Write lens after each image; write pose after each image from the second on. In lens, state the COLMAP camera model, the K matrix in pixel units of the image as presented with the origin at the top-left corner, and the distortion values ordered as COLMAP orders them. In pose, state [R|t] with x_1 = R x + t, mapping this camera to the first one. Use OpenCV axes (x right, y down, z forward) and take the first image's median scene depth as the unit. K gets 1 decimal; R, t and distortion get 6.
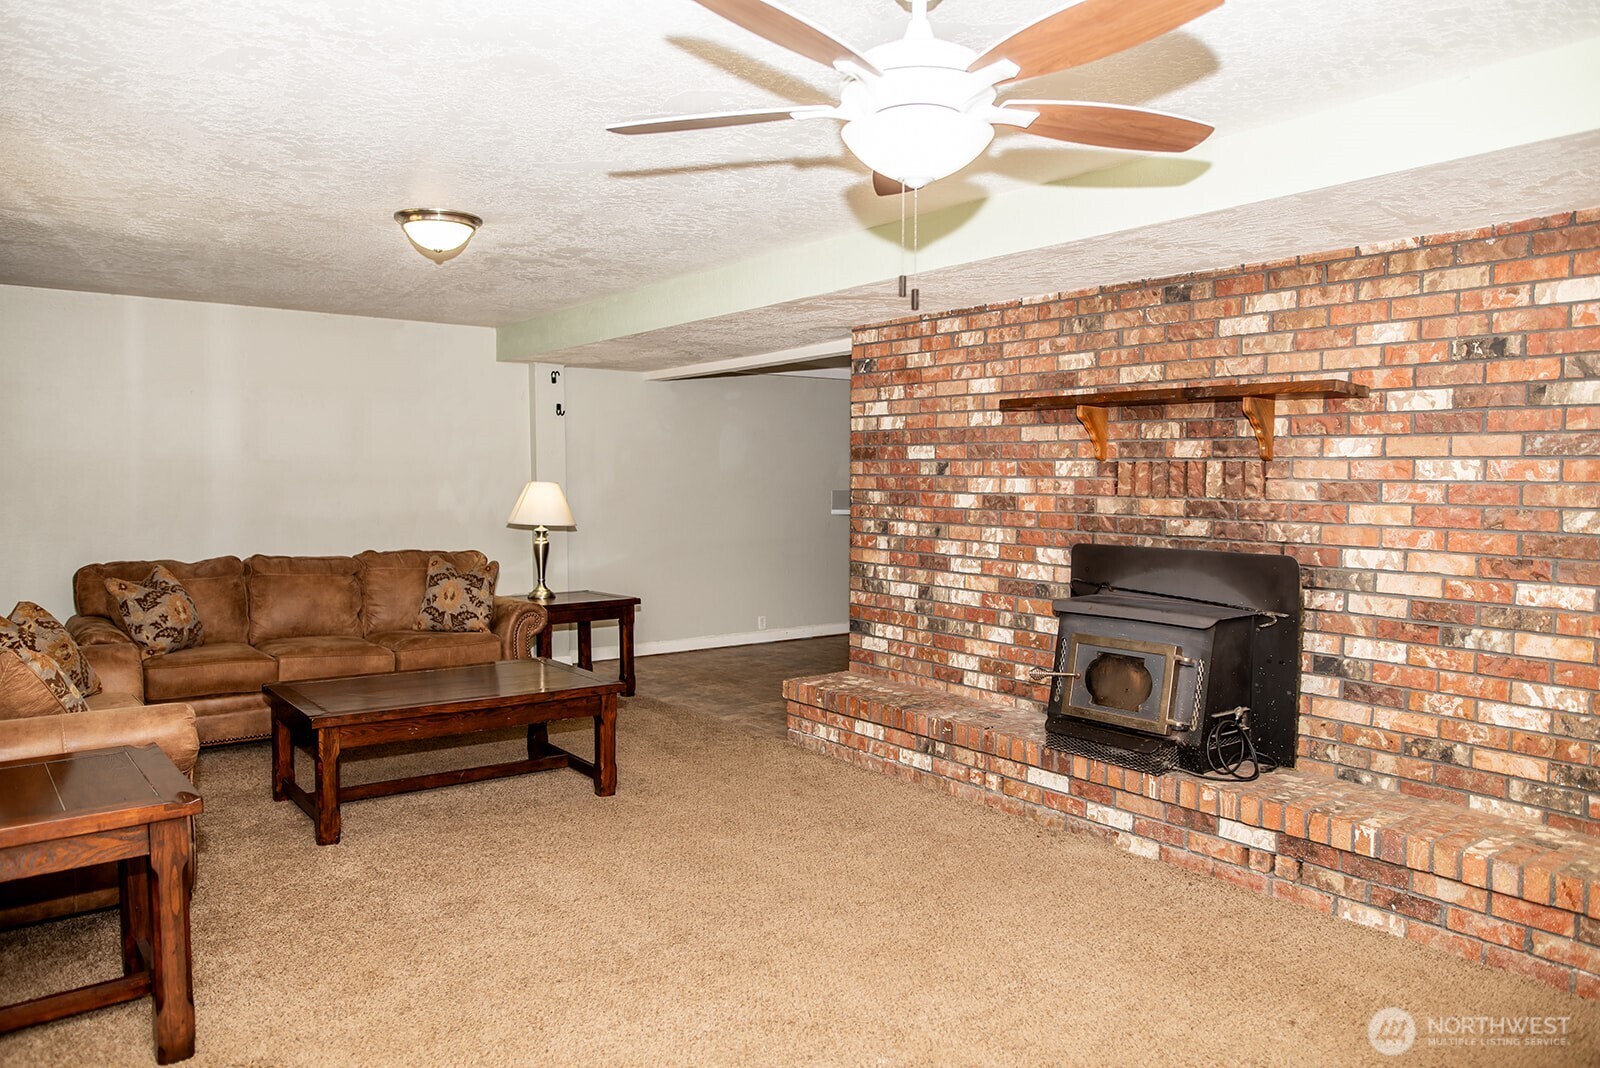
lens RADIAL K [[1105.0, 0, 800.0], [0, 1105.0, 534.0], [0, 0, 1]] dist [-0.059697, 0.055227]
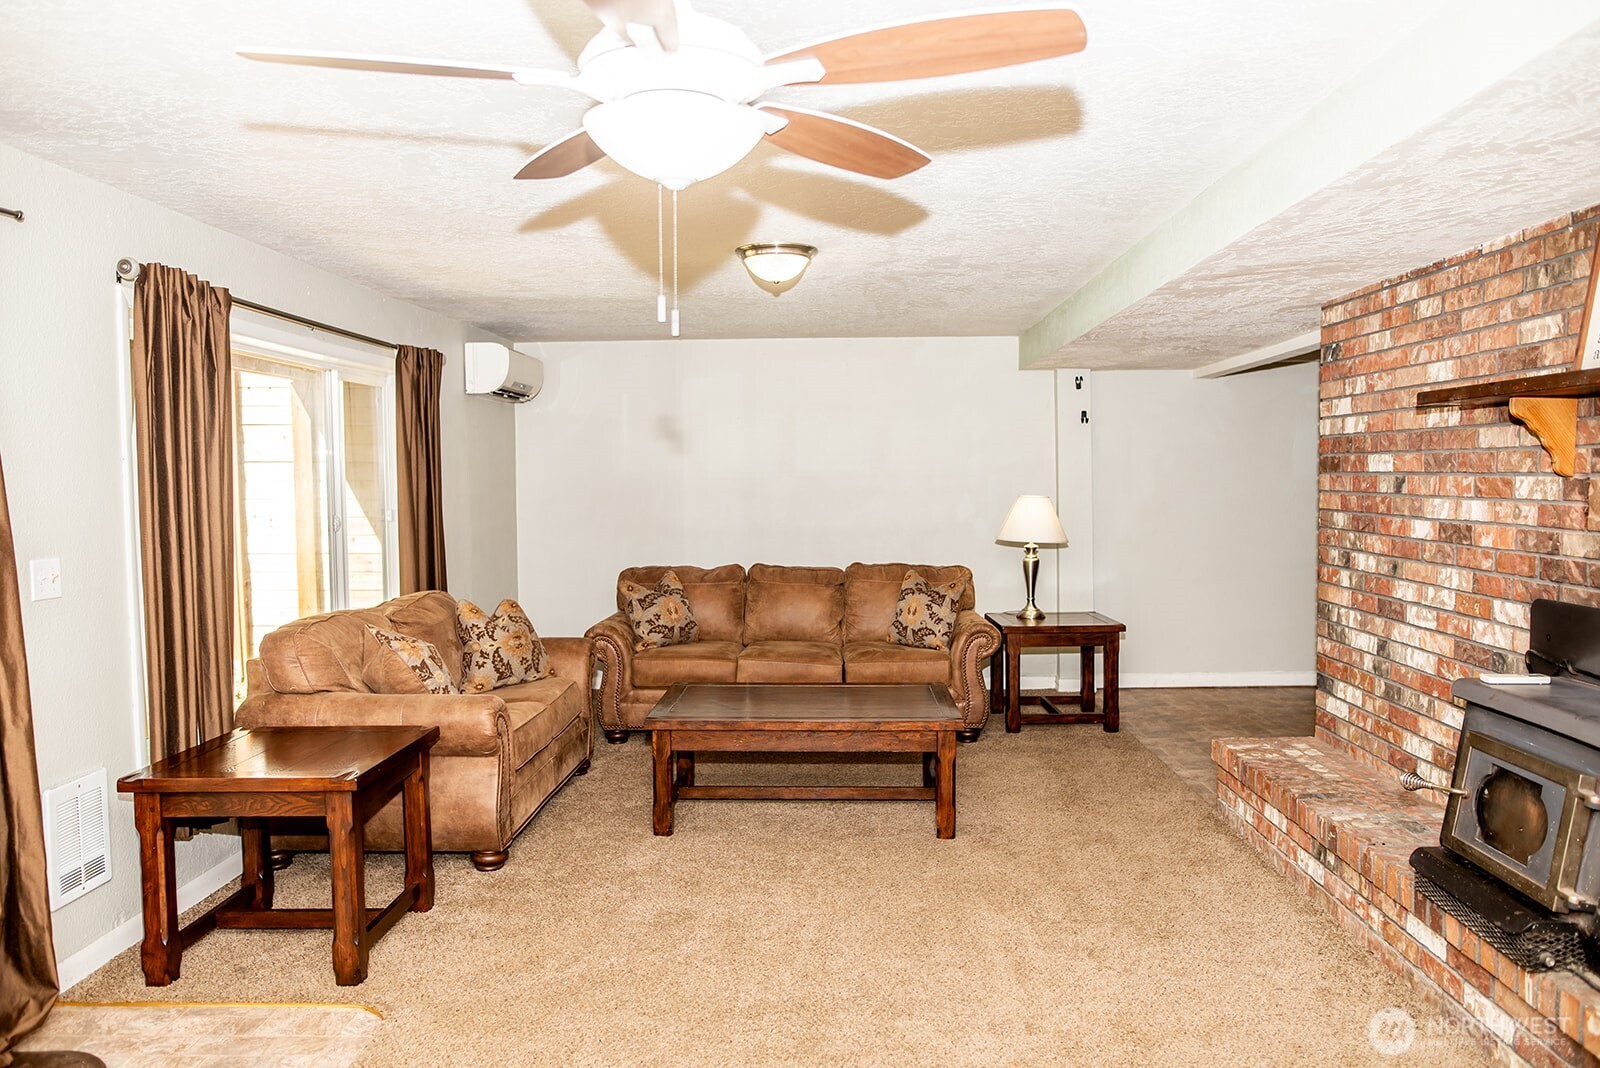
lens RADIAL K [[1120.1, 0, 800.0], [0, 1120.1, 534.0], [0, 0, 1]] dist [-0.057800, 0.052629]
pose [[0.771294, 0.020173, -0.636160, 0.305230], [-0.018612, 0.999785, 0.009138, -0.026316], [0.636207, 0.004792, 0.771503, 0.171175]]
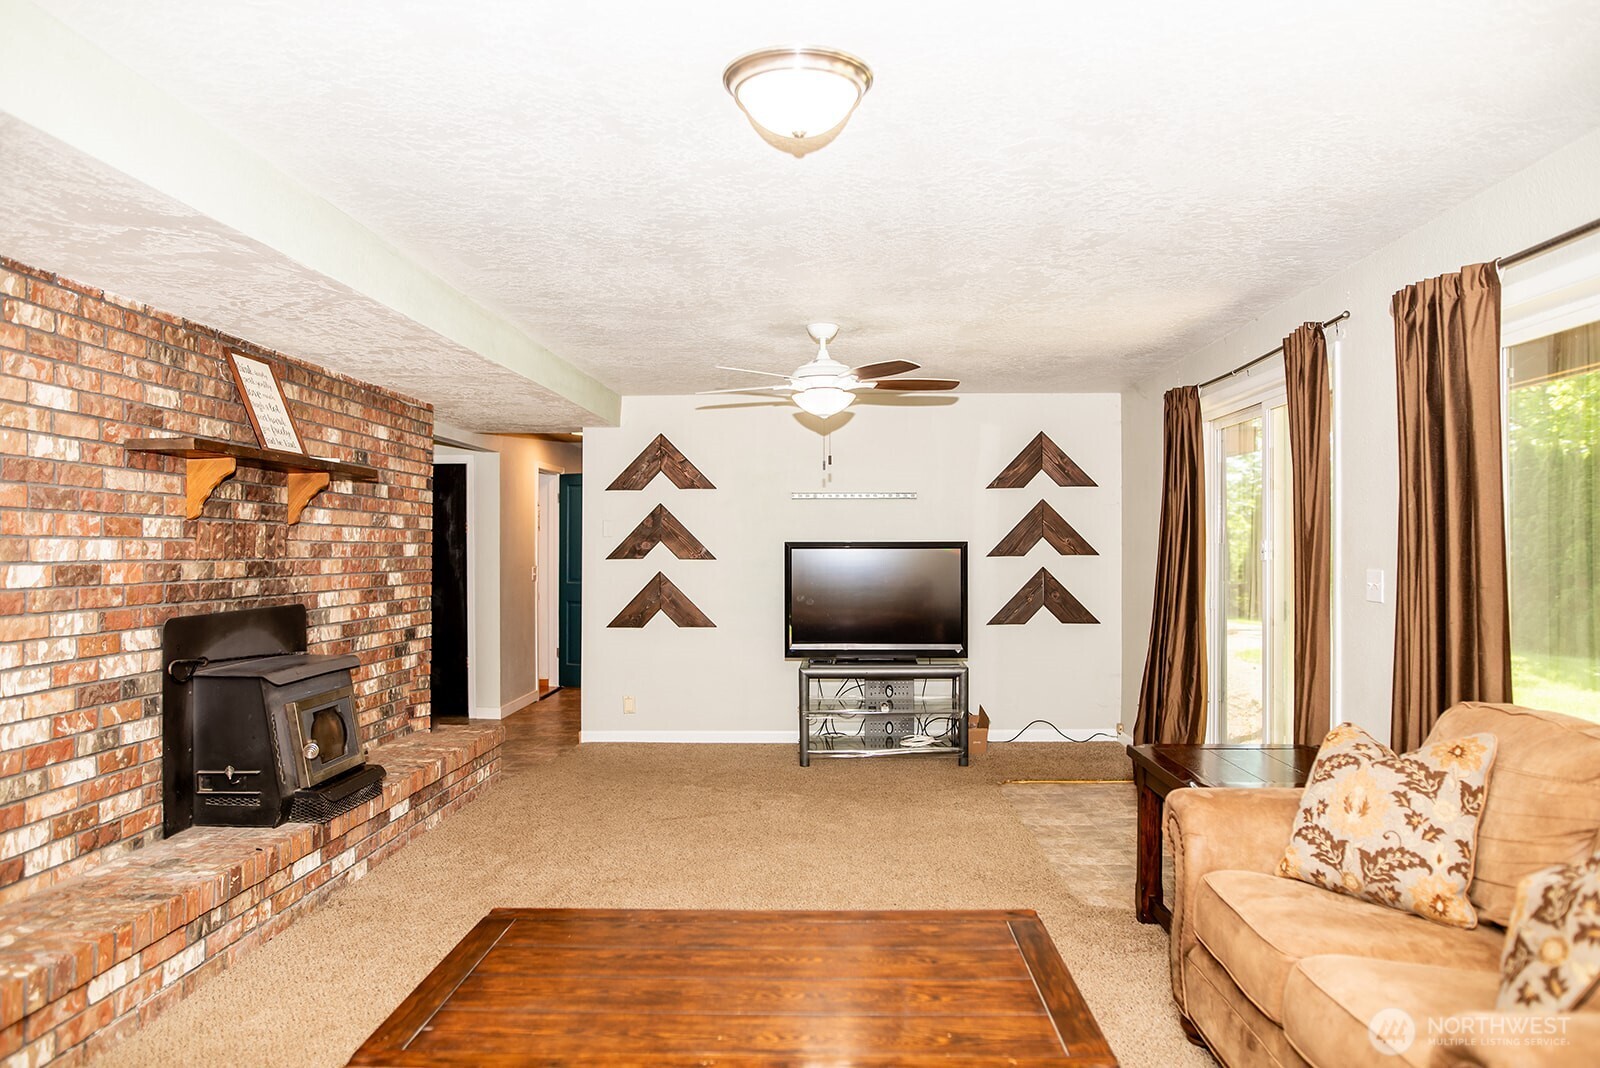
lens RADIAL K [[1105.0, 0, 800.0], [0, 1105.0, 534.0], [0, 0, 1]] dist [-0.059697, 0.055227]
pose [[-0.771810, 0.003295, 0.635845, -0.579567], [0.030623, 0.999019, 0.031994, -0.060861], [-0.635116, 0.044165, -0.771153, 1.216589]]
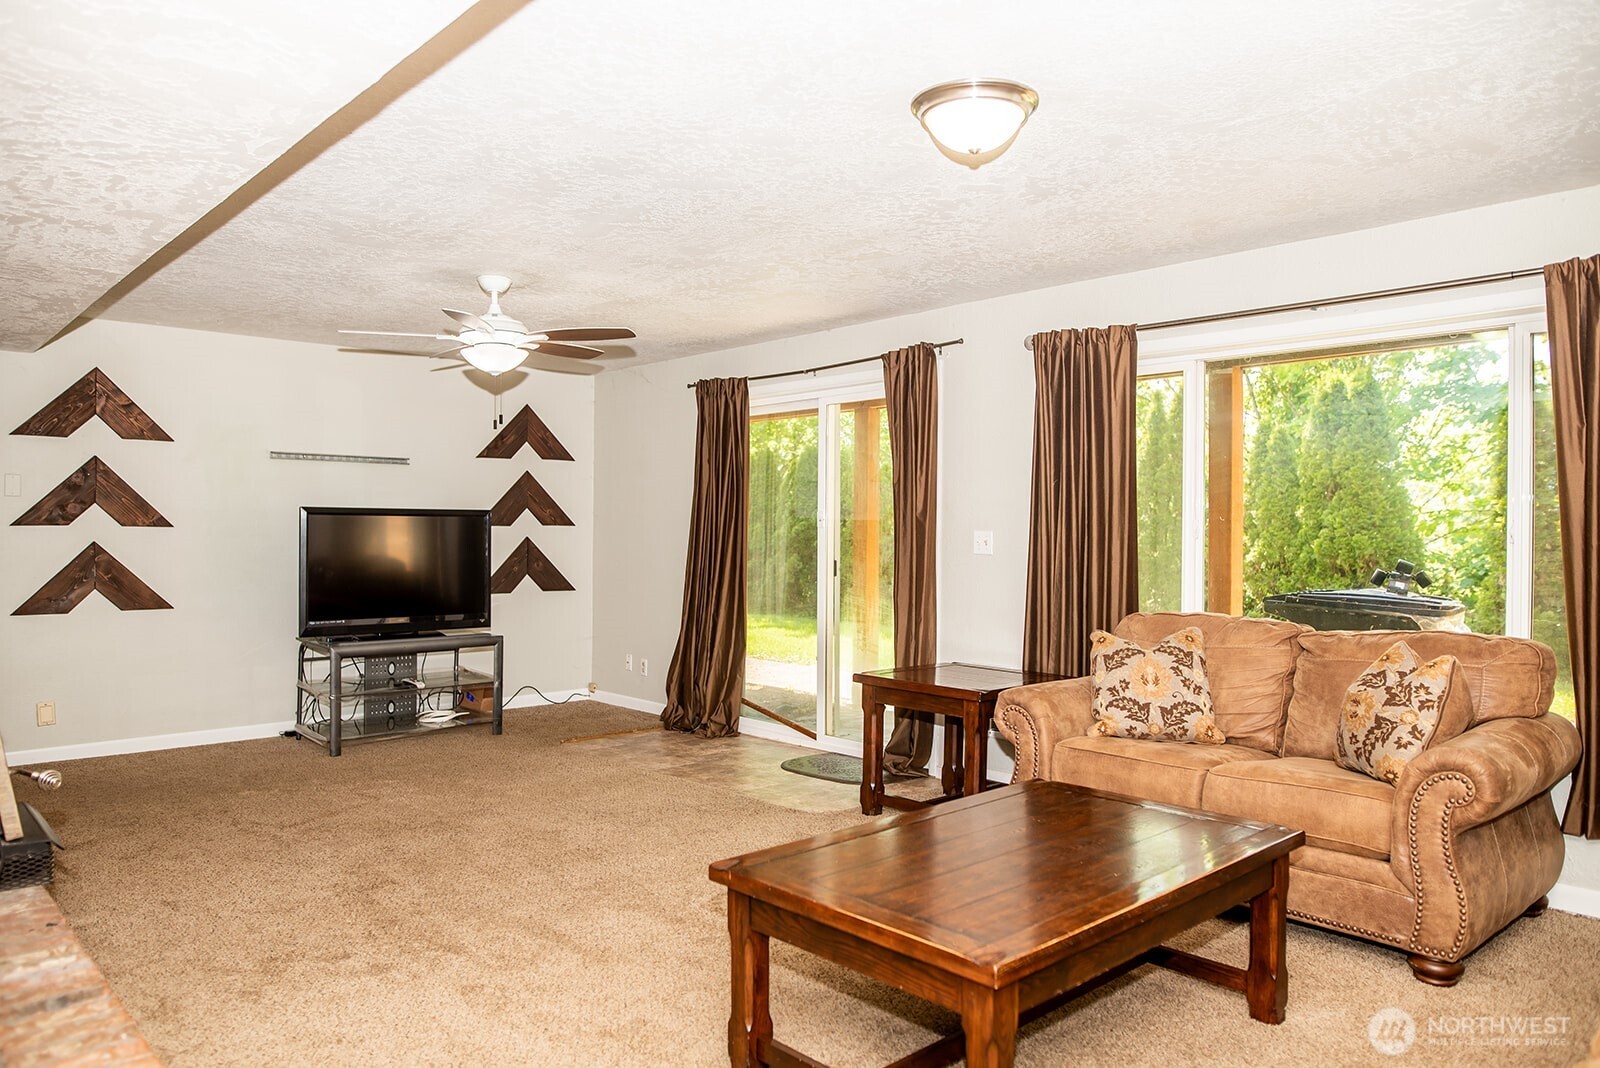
lens RADIAL K [[1105.0, 0, 800.0], [0, 1105.0, 534.0], [0, 0, 1]] dist [-0.059697, 0.055227]
pose [[-0.996432, -0.010647, -0.083723, -0.143445], [-0.015158, 0.998457, 0.053426, -0.050063], [0.083025, 0.054505, -0.995056, 1.409234]]
